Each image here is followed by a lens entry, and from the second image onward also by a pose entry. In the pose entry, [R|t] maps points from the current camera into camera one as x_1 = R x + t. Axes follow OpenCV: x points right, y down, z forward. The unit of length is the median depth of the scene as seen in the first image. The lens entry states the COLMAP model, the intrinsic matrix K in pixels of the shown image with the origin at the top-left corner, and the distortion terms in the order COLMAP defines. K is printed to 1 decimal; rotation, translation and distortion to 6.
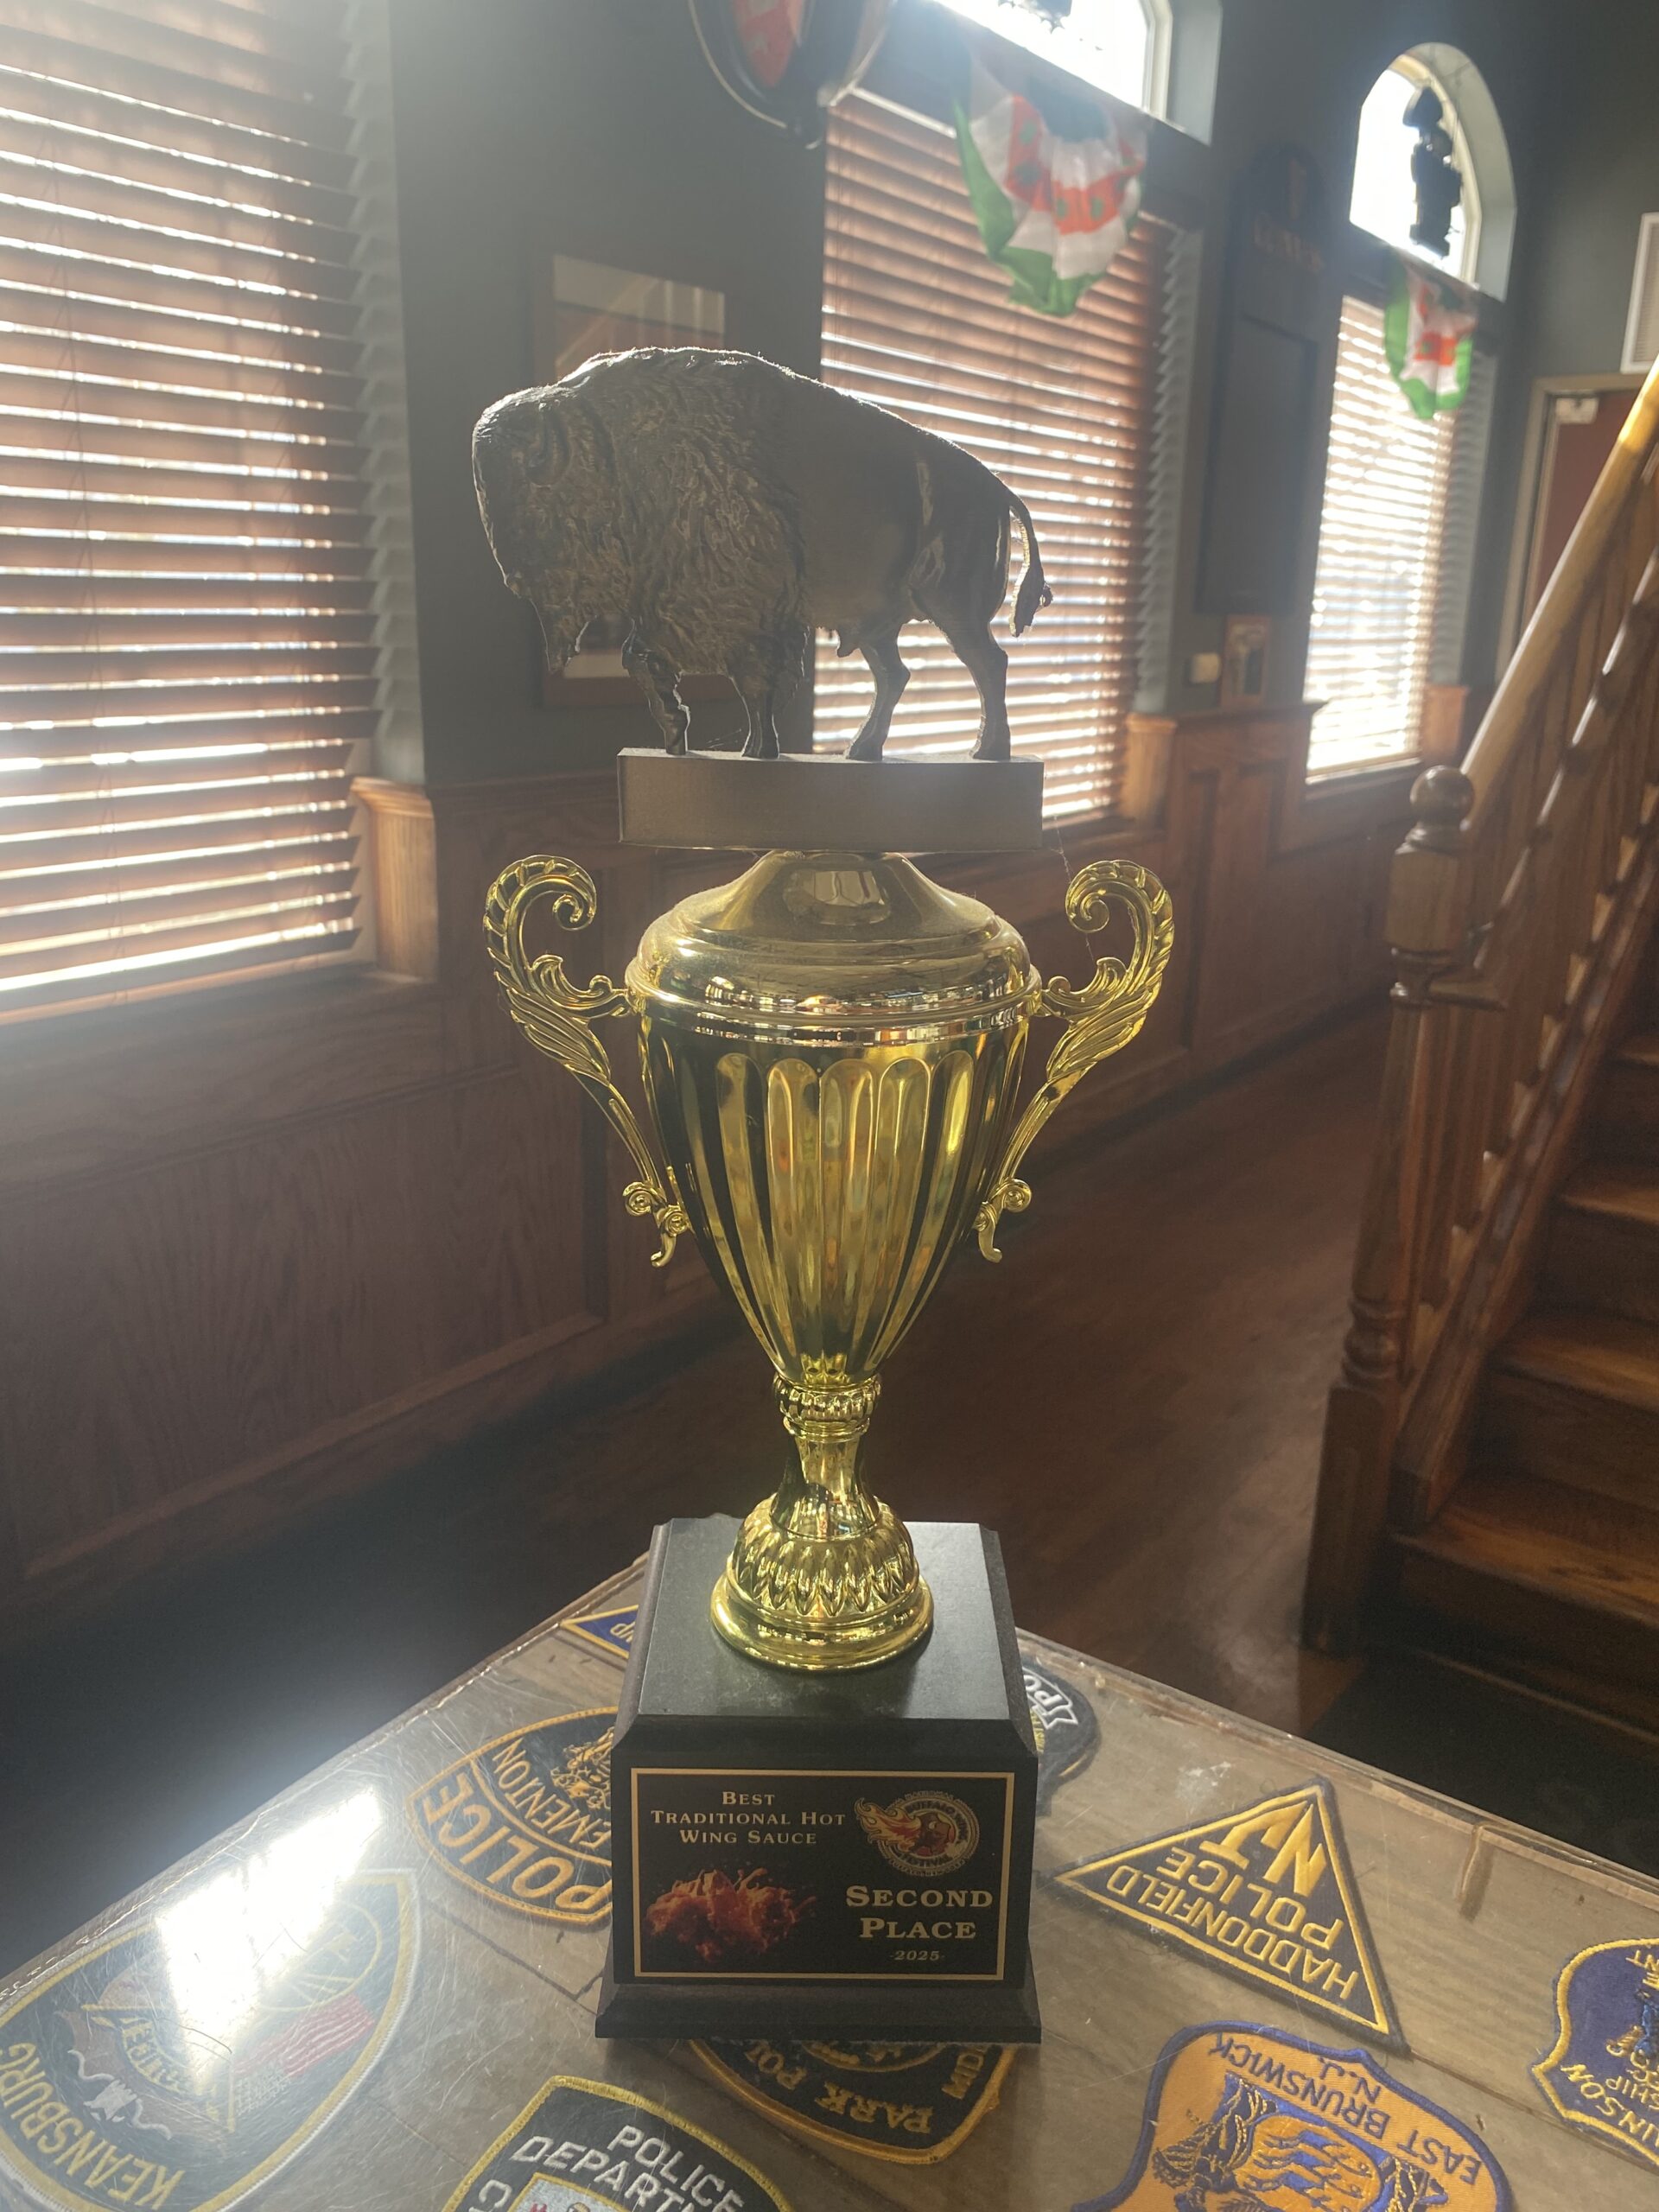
lens RADIAL K [[1677.5, 0, 829.5], [0, 1677.5, 1106.0], [0, 0, 1]] dist [-0.002880, -0.005937]
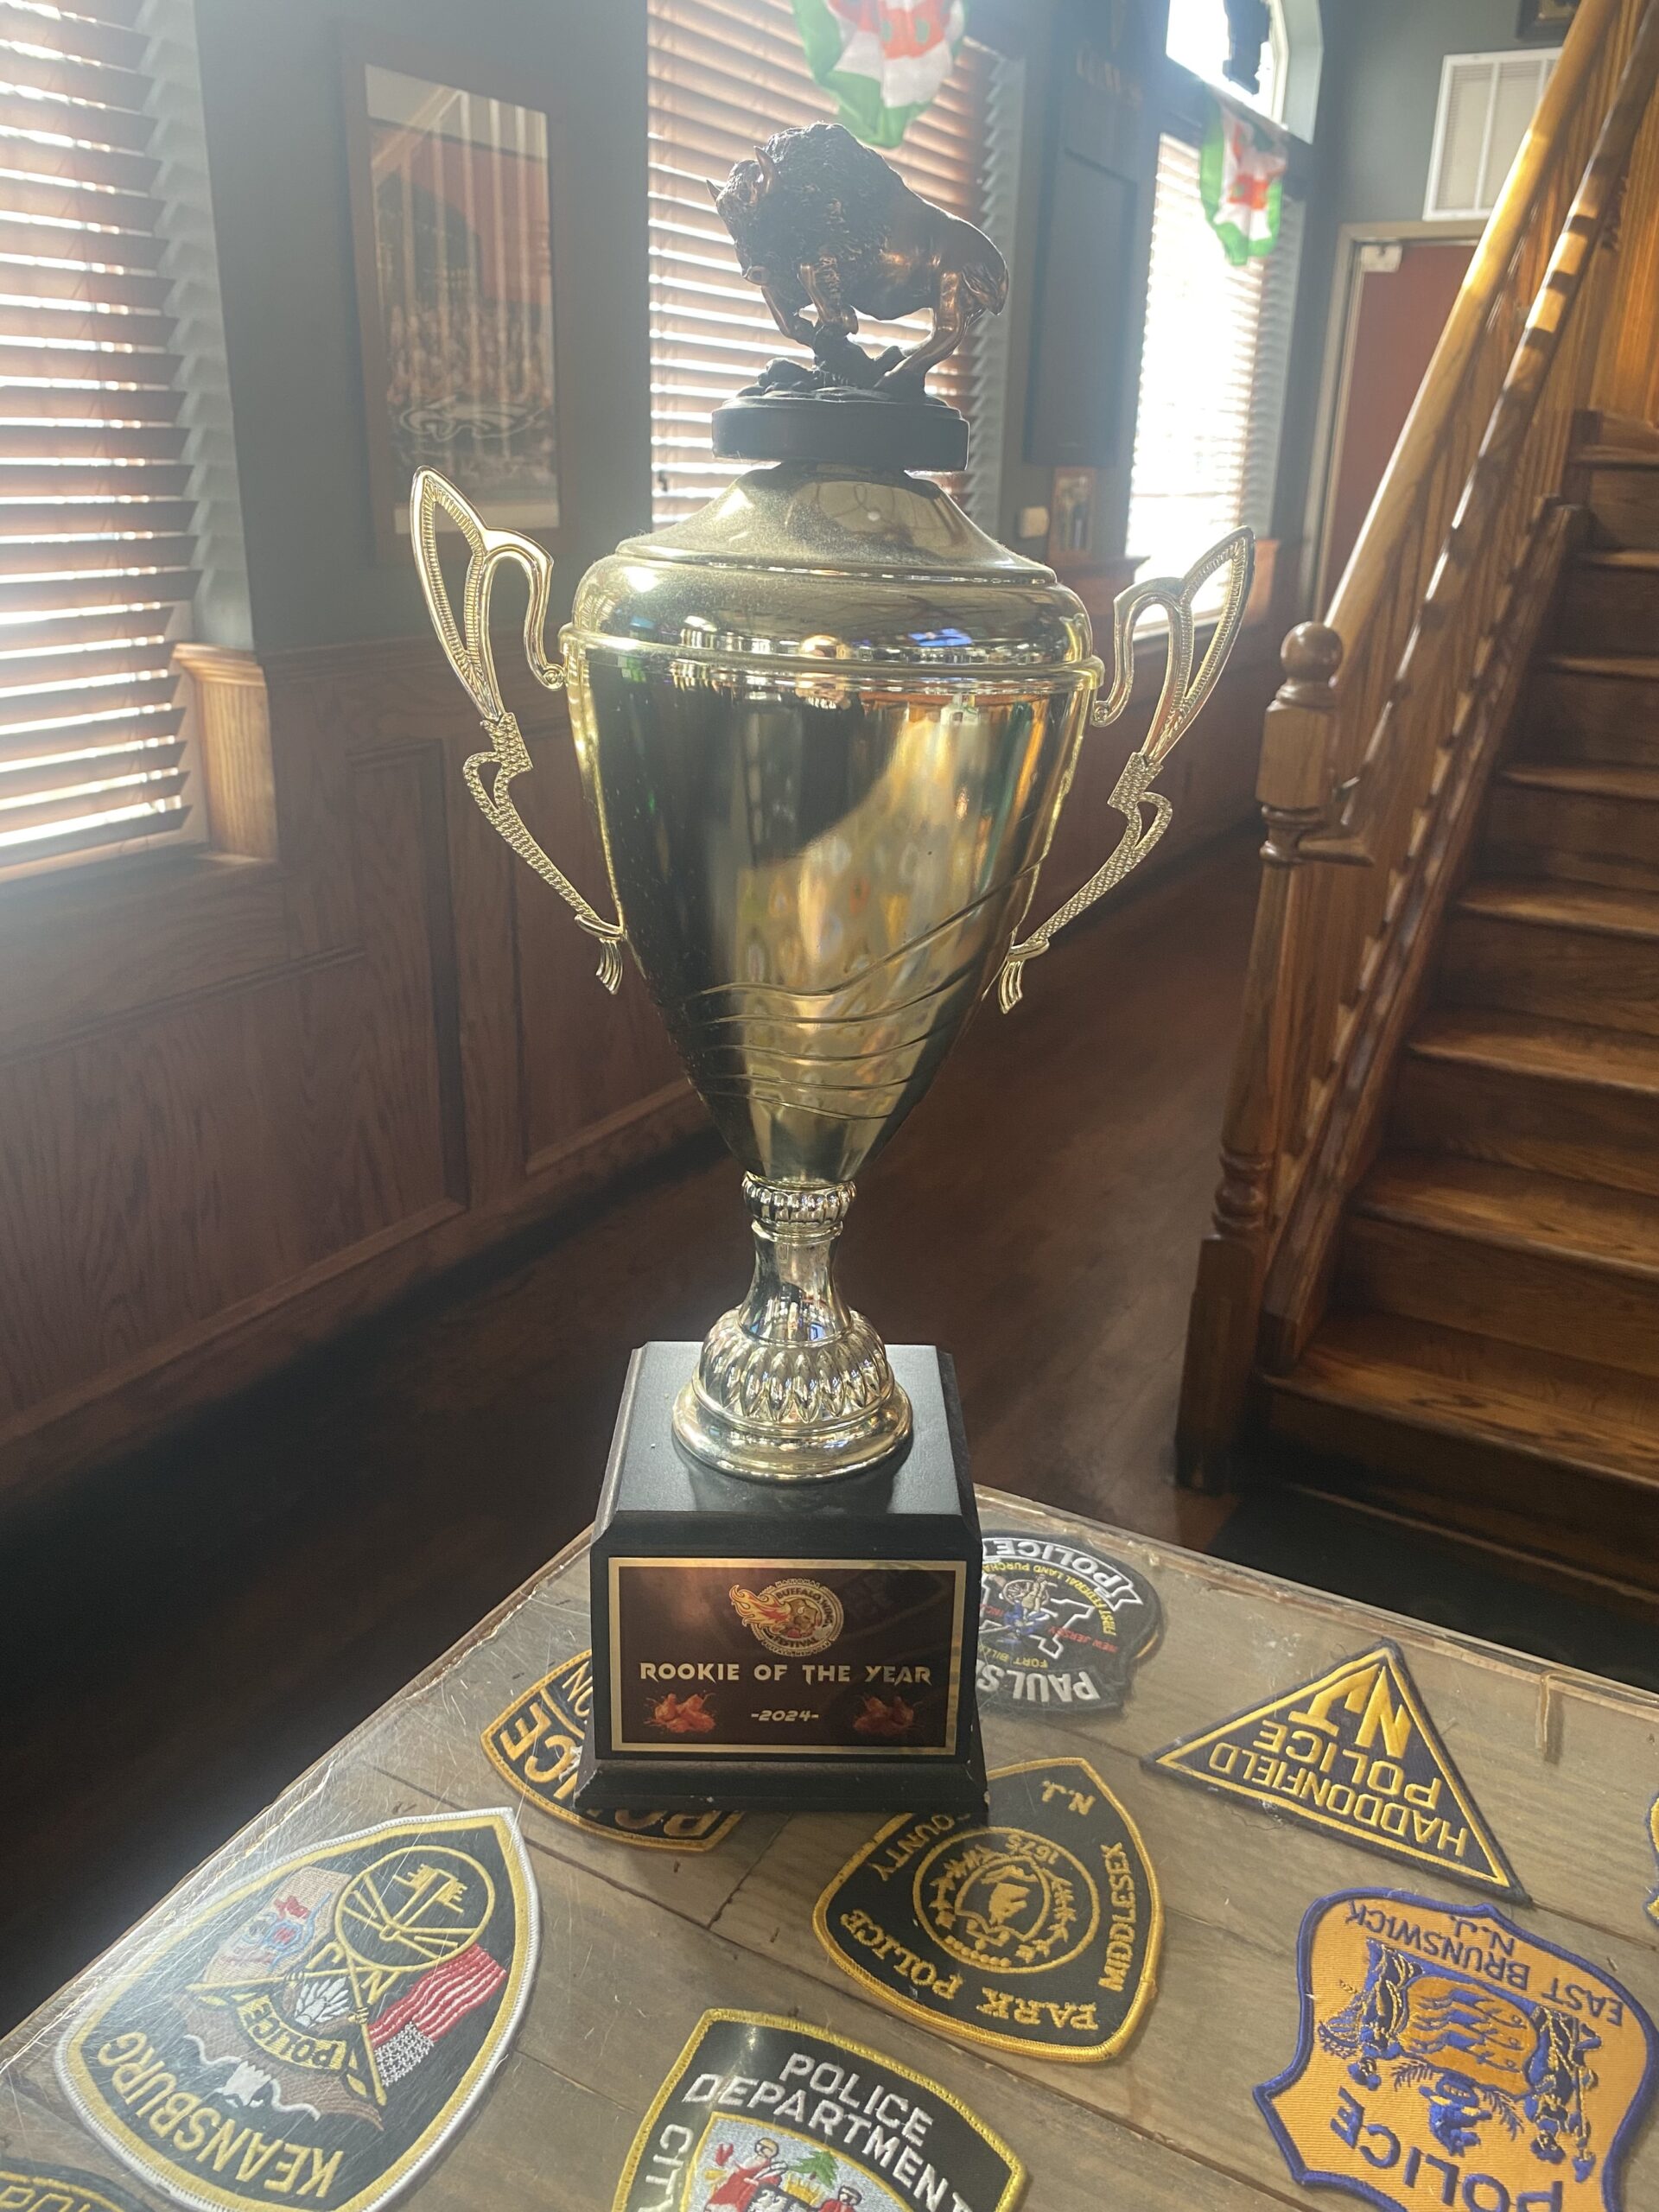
lens RADIAL K [[1673.4, 0, 829.5], [0, 1673.4, 1106.0], [0, 0, 1]] dist [-0.000547, -0.004618]
pose [[0.992852, -0.040651, 0.112216, -0.080749], [0.031551, 0.996156, 0.081714, -0.009047], [-0.115107, -0.077589, 0.990318, 0.031848]]
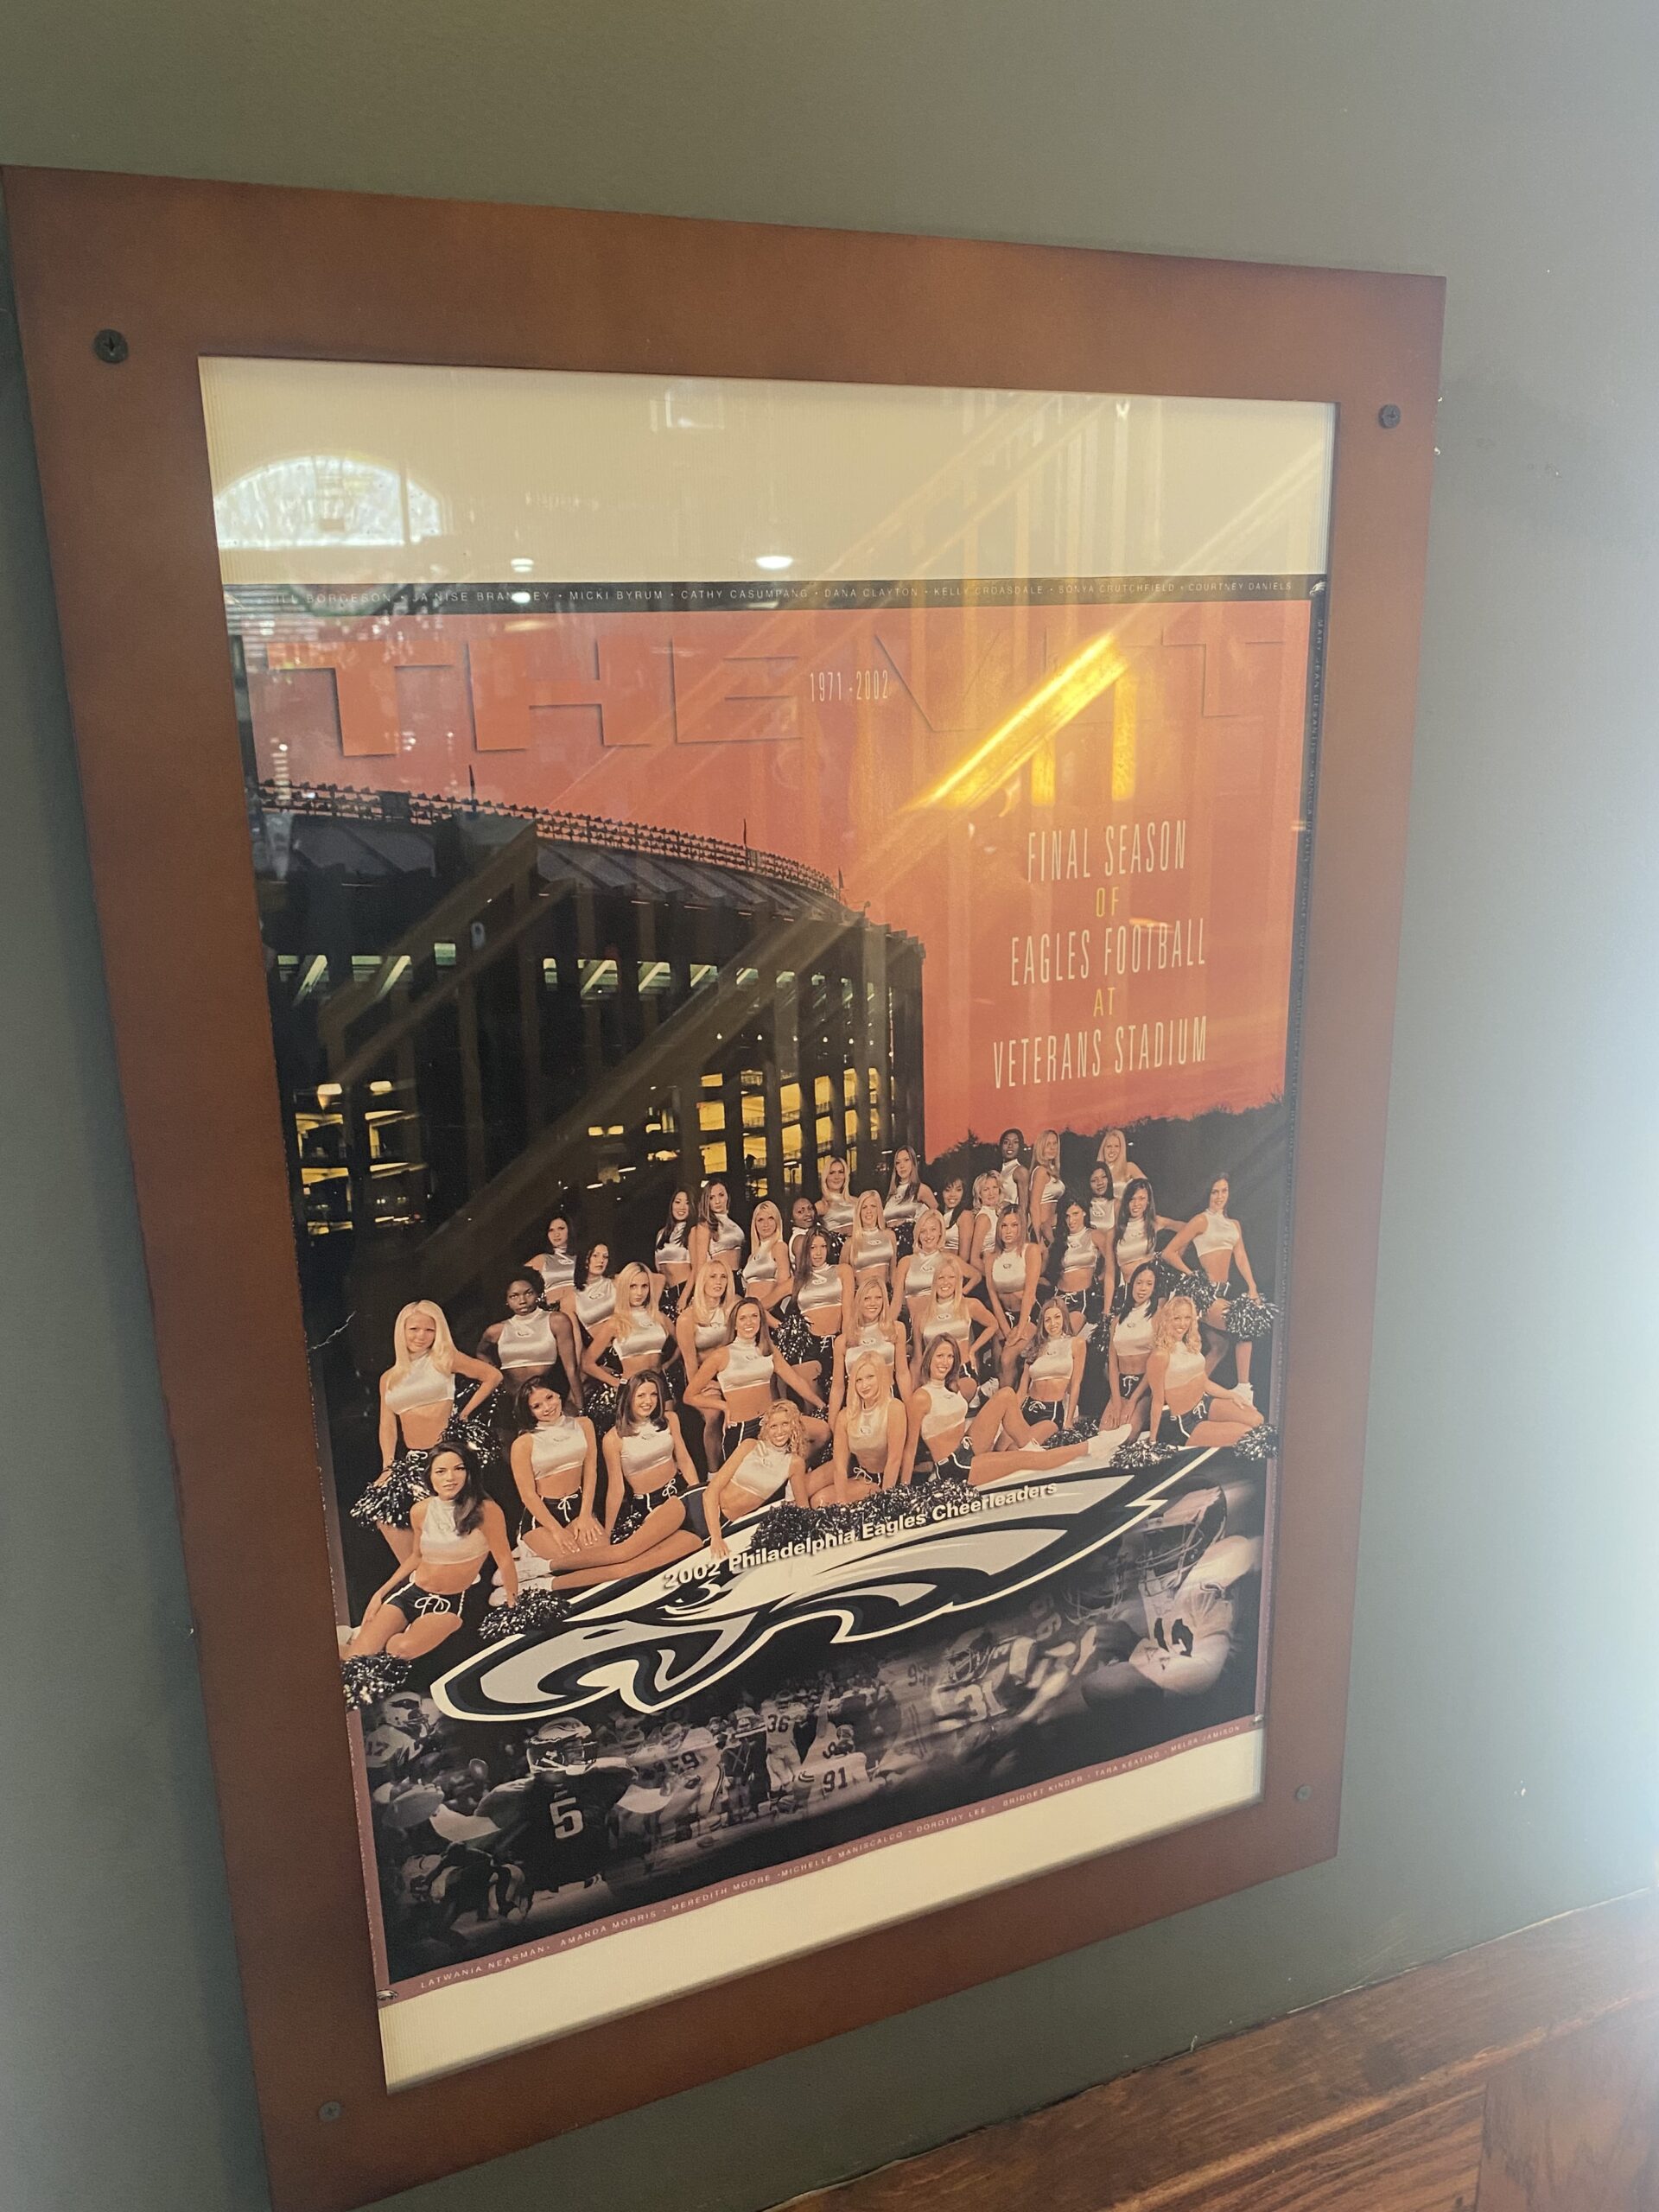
lens RADIAL K [[1673.4, 0, 829.5], [0, 1673.4, 1106.0], [0, 0, 1]] dist [-0.000547, -0.004618]
pose [[0.852025, 0.093791, -0.515031, 0.007768], [-0.110093, 0.993921, -0.001127, -0.876392], [0.511794, 0.057662, 0.857171, 1.780311]]
